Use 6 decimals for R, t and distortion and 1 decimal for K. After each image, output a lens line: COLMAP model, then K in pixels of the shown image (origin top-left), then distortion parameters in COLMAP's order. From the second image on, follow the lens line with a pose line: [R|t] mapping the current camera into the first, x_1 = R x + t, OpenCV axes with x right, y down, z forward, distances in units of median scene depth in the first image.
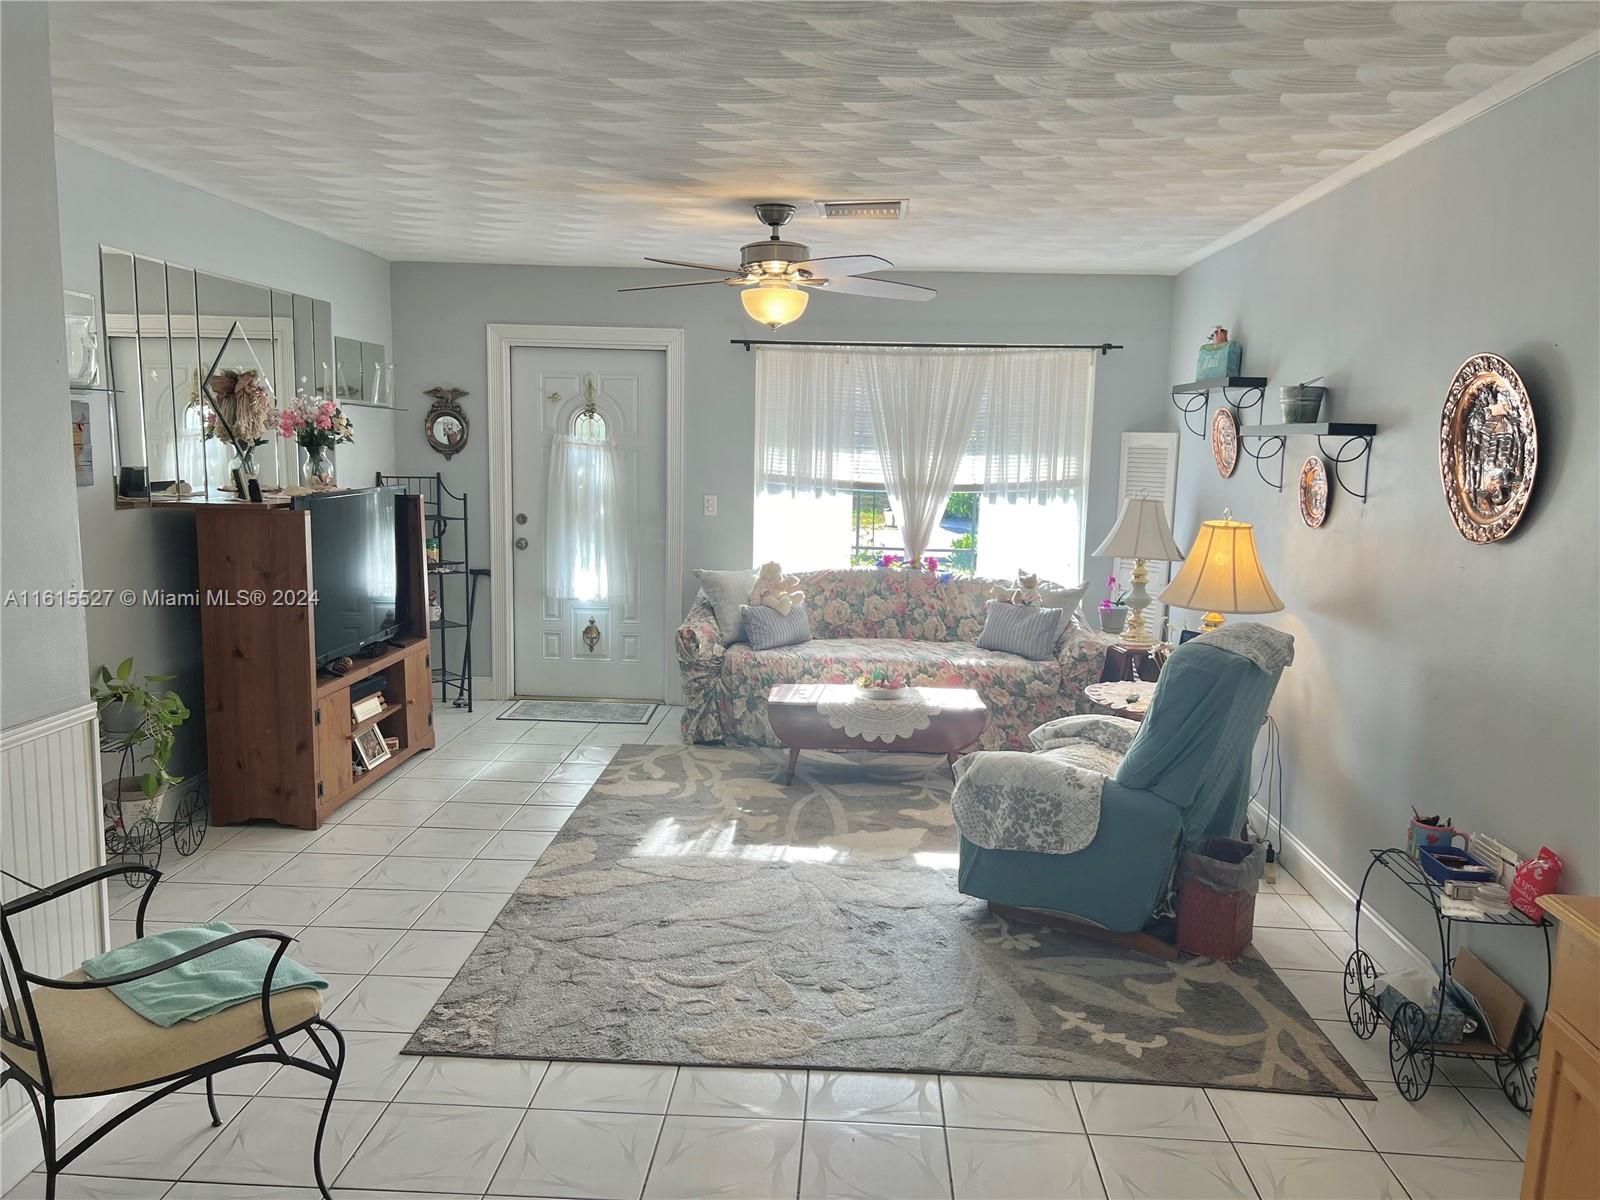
lens RADIAL K [[1199.9, 0, 800.0], [0, 1199.9, 600.0], [0, 0, 1]] dist [0.058705, -0.001285]
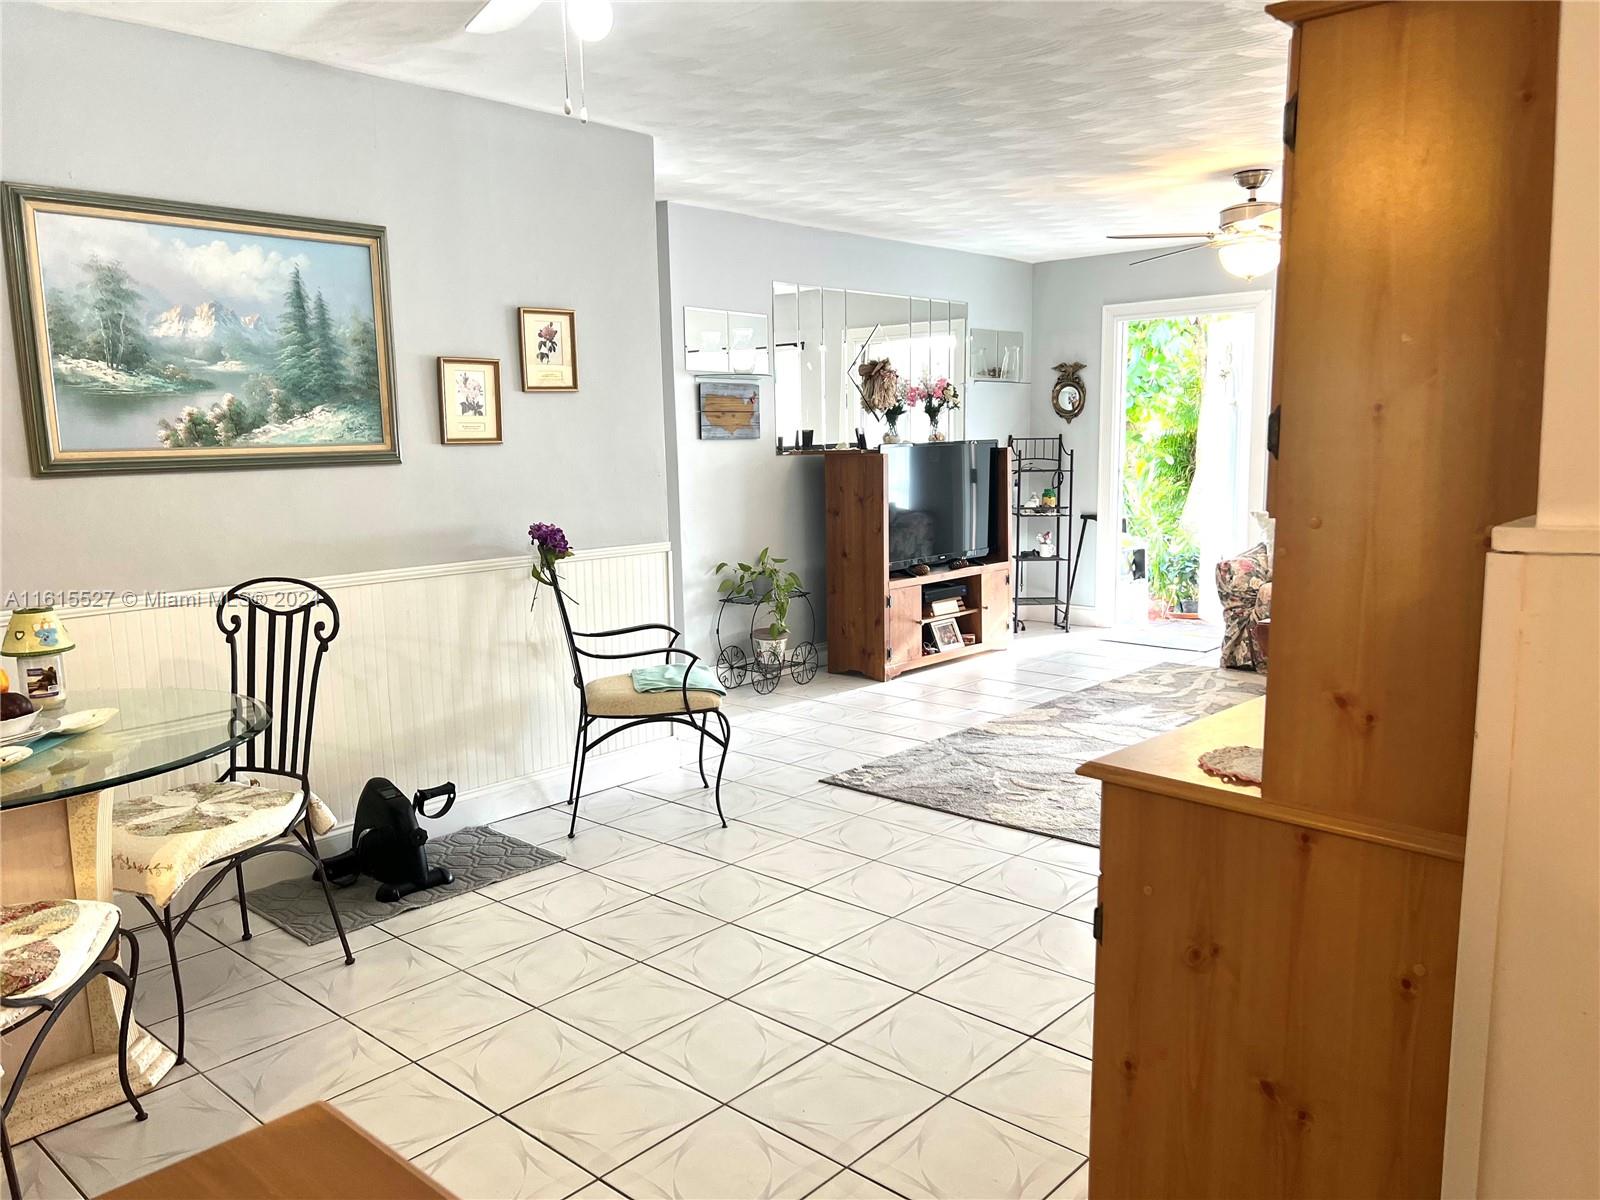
lens RADIAL K [[1210.6, 0, 803.1], [0, 1210.6, 608.1], [0, 0, 1]] dist [0.050410, -0.040402]
pose [[0.771466, 0.052256, -0.634121, 0.368986], [-0.046738, 0.998583, 0.025429, 0.064724], [0.634552, 0.010020, 0.772815, -0.129883]]
